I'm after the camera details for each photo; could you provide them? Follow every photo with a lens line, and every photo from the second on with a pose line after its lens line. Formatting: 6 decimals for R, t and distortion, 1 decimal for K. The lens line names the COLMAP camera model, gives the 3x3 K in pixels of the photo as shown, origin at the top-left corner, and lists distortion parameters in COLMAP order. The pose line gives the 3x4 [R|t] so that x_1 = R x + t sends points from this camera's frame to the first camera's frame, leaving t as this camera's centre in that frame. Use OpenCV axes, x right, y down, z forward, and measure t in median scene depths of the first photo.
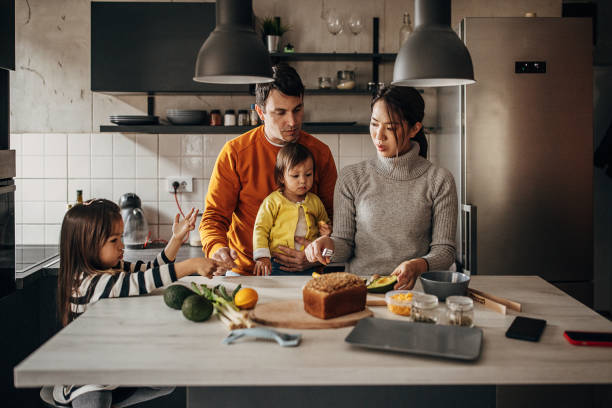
lens RADIAL K [[603.3, 0, 317.5], [0, 603.3, 142.4], [0, 0, 1]] dist [-0.006738, -0.005265]
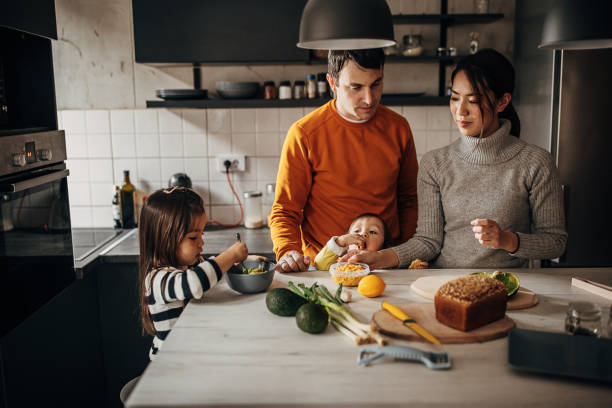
lens RADIAL K [[587.0, 0, 306.4], [0, 587.0, 201.3], [0, 0, 1]] dist [-0.007657, -0.002030]
pose [[0.999517, -0.009204, -0.029698, -0.088544], [0.013580, 0.988488, 0.150691, -0.007710], [0.027970, -0.151021, 0.988135, 0.096283]]
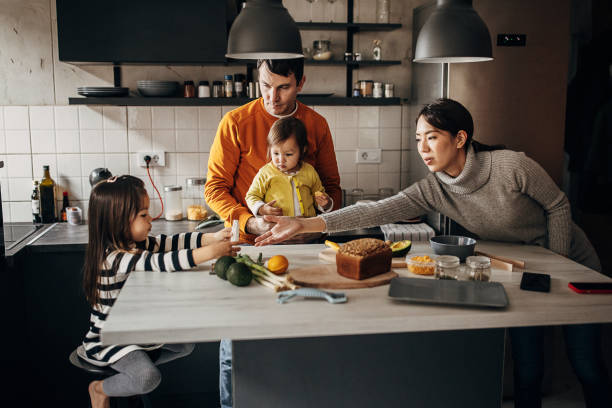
lens RADIAL K [[642.2, 0, 304.2], [0, 642.2, 196.3], [0, 0, 1]] dist [-0.007564, -0.006317]
pose [[0.993871, -0.017873, 0.109091, -0.101247], [0.003317, 0.991221, 0.132173, -0.006115], [-0.110496, -0.131001, 0.985205, -0.058172]]
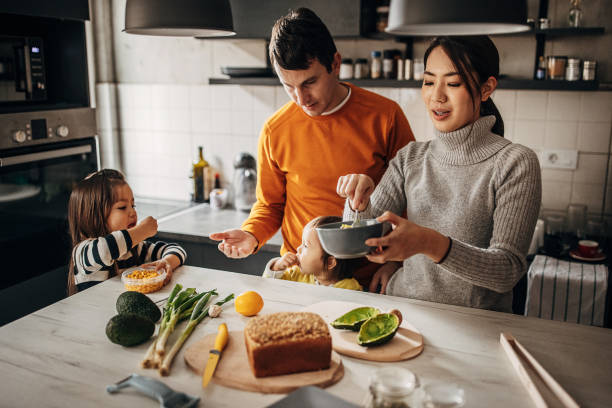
lens RADIAL K [[610.9, 0, 315.1], [0, 610.9, 204.9], [0, 0, 1]] dist [-0.007020, -0.012093]
pose [[0.914109, 0.087818, -0.395844, 0.164617], [-0.006693, 0.979399, 0.201824, -0.026517], [0.405413, -0.181840, 0.895865, 0.195769]]
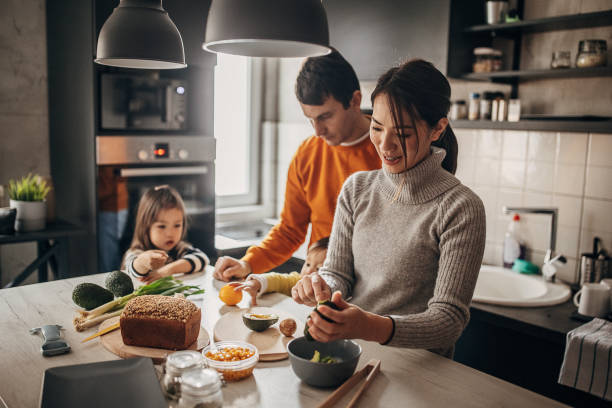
lens RADIAL K [[594.3, 0, 312.4], [0, 594.3, 202.5], [0, 0, 1]] dist [0.001904, 0.001386]
pose [[0.641253, 0.119396, -0.757984, 0.379464], [-0.035735, 0.991395, 0.125931, -0.010191], [0.766497, -0.053667, 0.640001, 0.320417]]
